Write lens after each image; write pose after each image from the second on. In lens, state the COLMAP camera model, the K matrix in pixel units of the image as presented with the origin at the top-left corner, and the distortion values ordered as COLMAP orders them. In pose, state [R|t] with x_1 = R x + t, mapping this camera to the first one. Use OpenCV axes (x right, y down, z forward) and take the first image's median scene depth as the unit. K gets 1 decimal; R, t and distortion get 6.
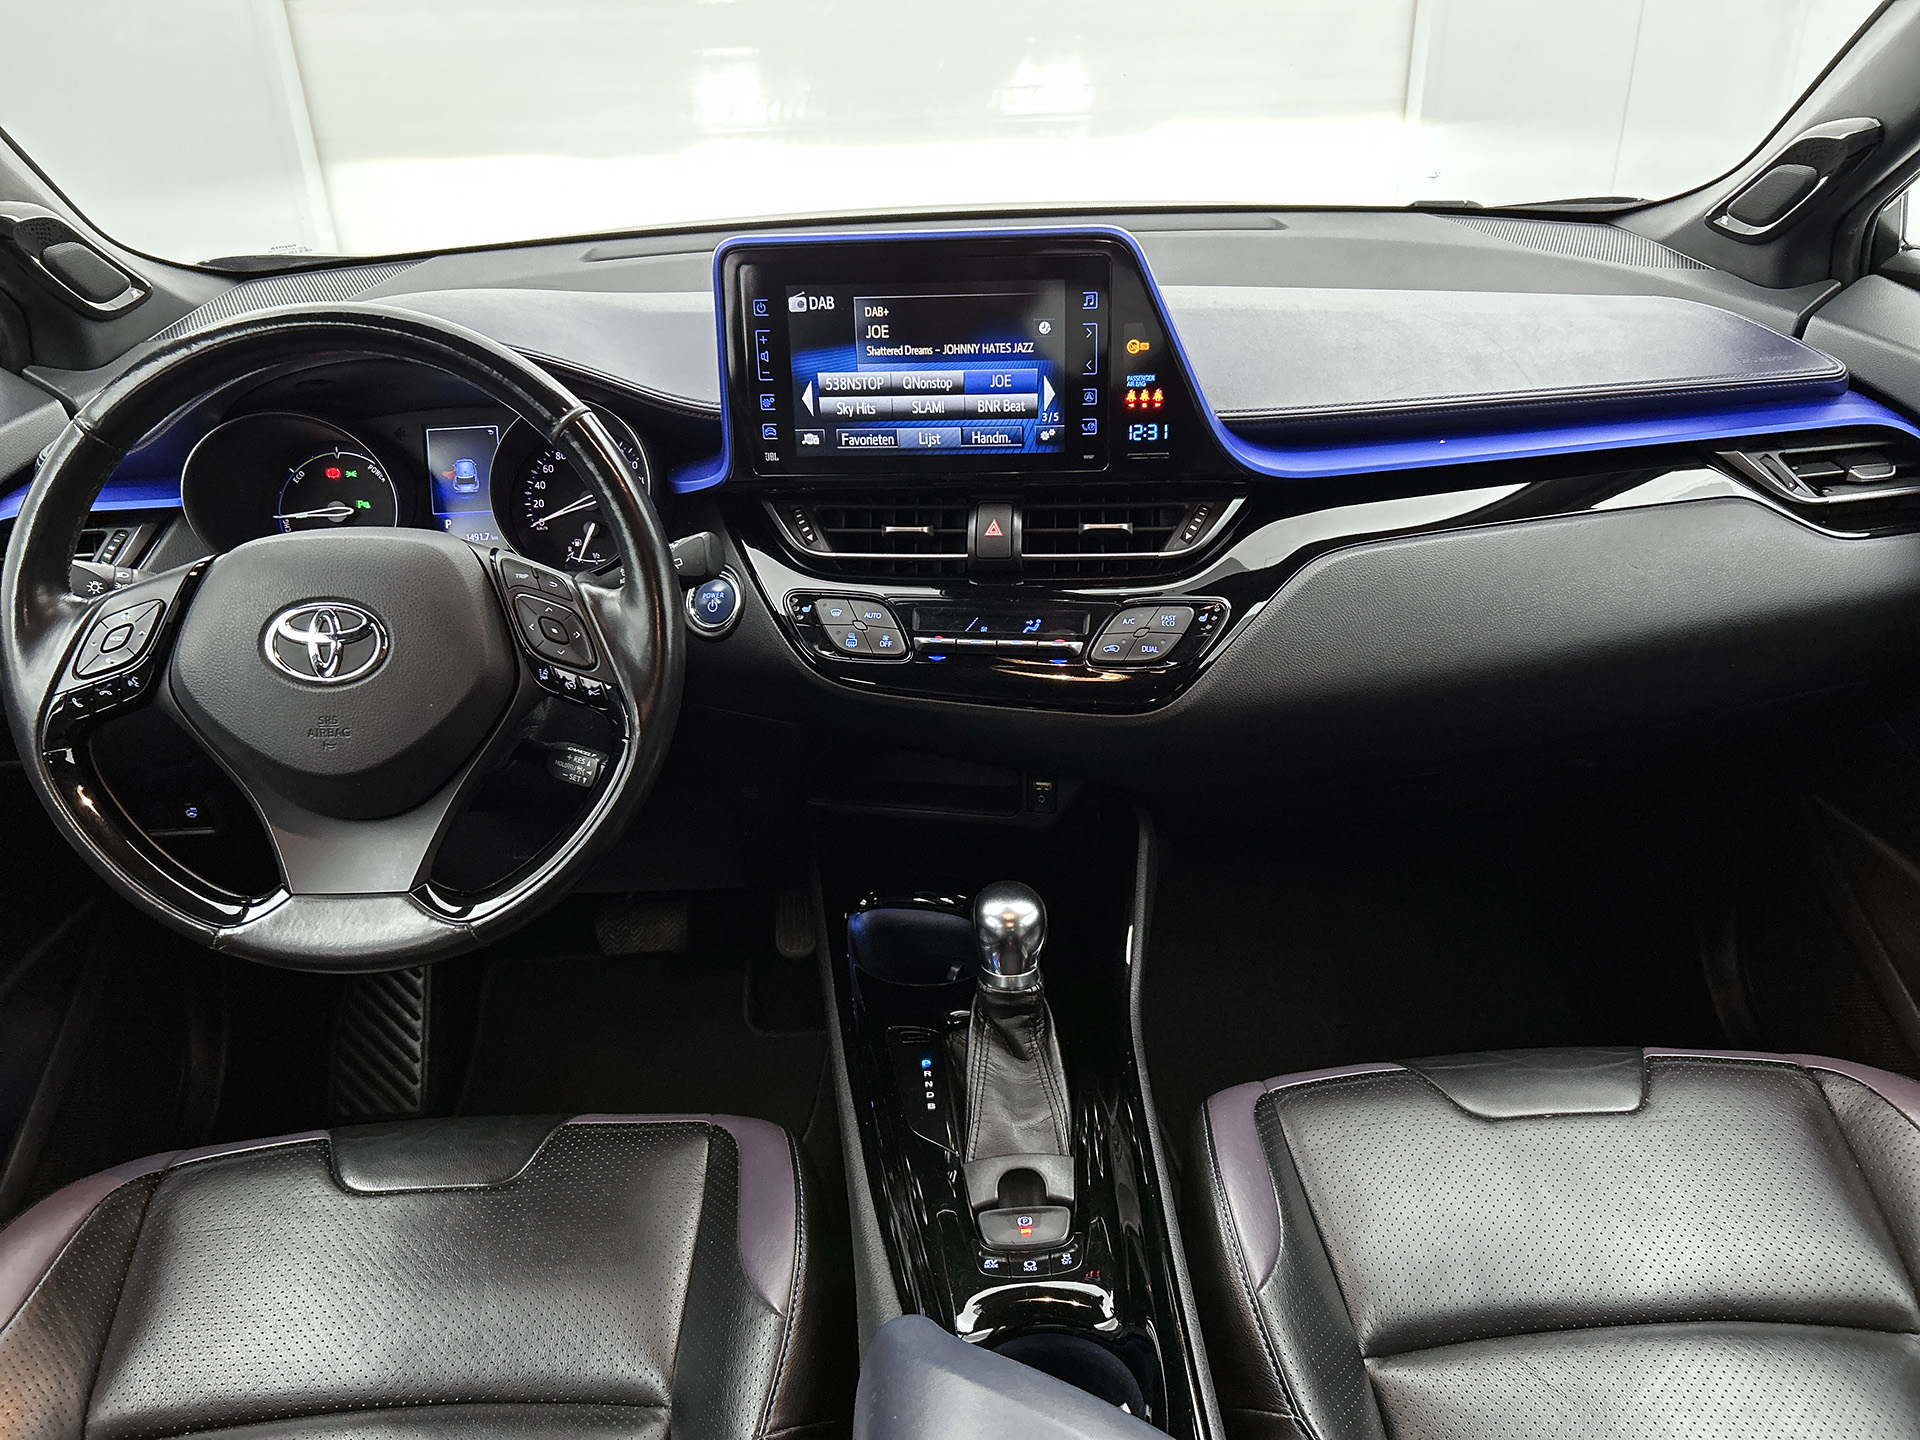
lens RADIAL K [[1377.8, 0, 927.9], [0, 1377.8, 717.0], [0, 0, 1]] dist [0.016387, -0.000693]
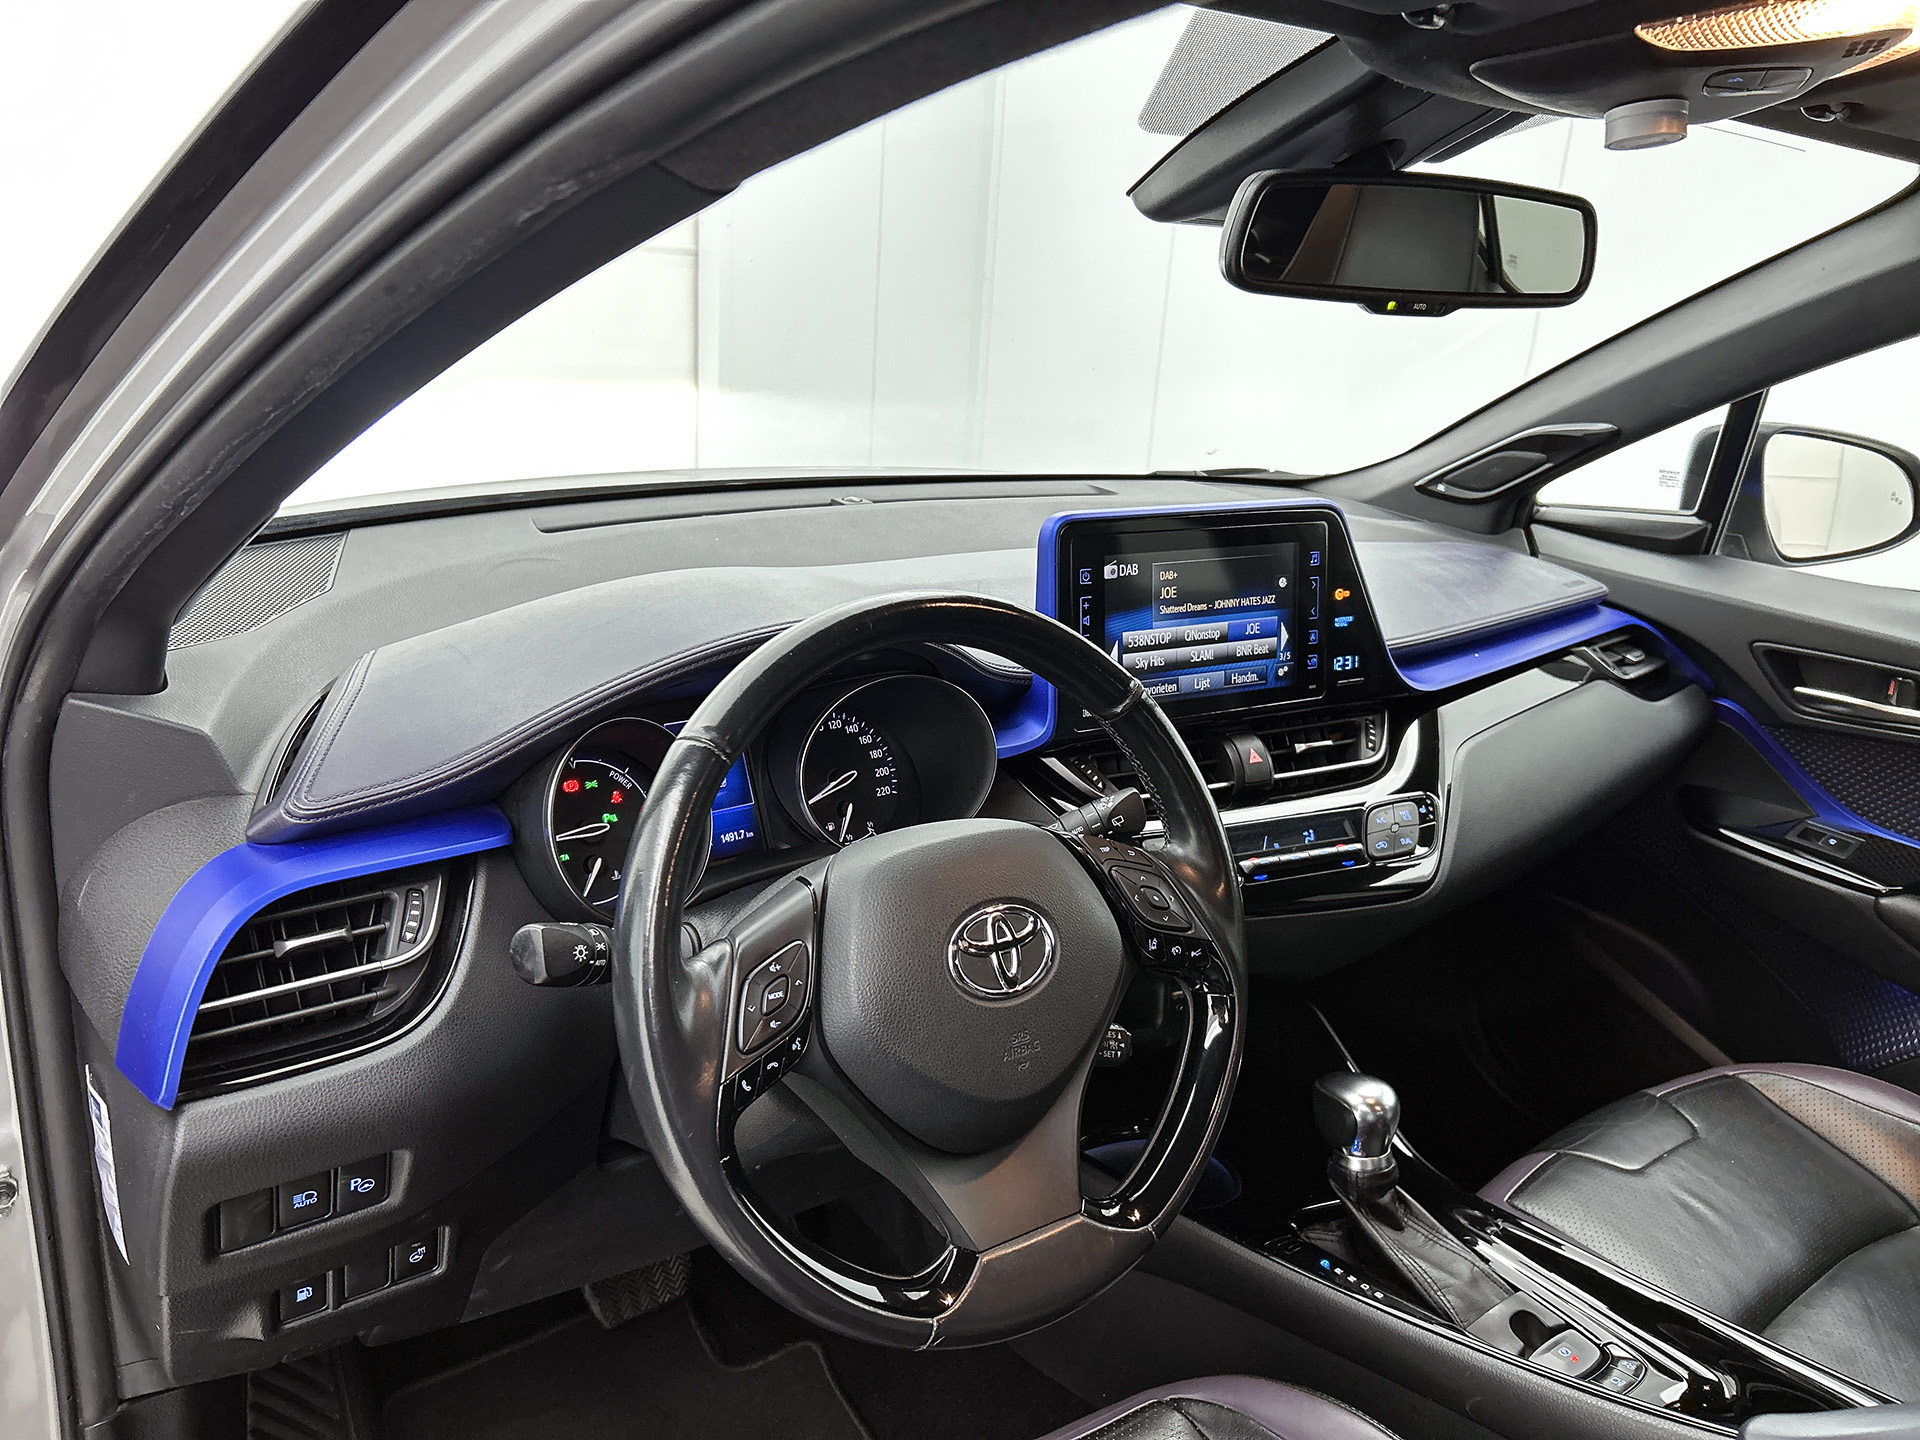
lens RADIAL K [[1404.8, 0, 912.3], [0, 1404.8, 691.1], [0, 0, 1]] dist [0.058243, -0.087129]
pose [[0.830394, -0.086447, 0.550430, -0.825552], [0.187586, 0.973595, -0.130091, -0.093091], [-0.524650, 0.211280, 0.824684, 0.191631]]
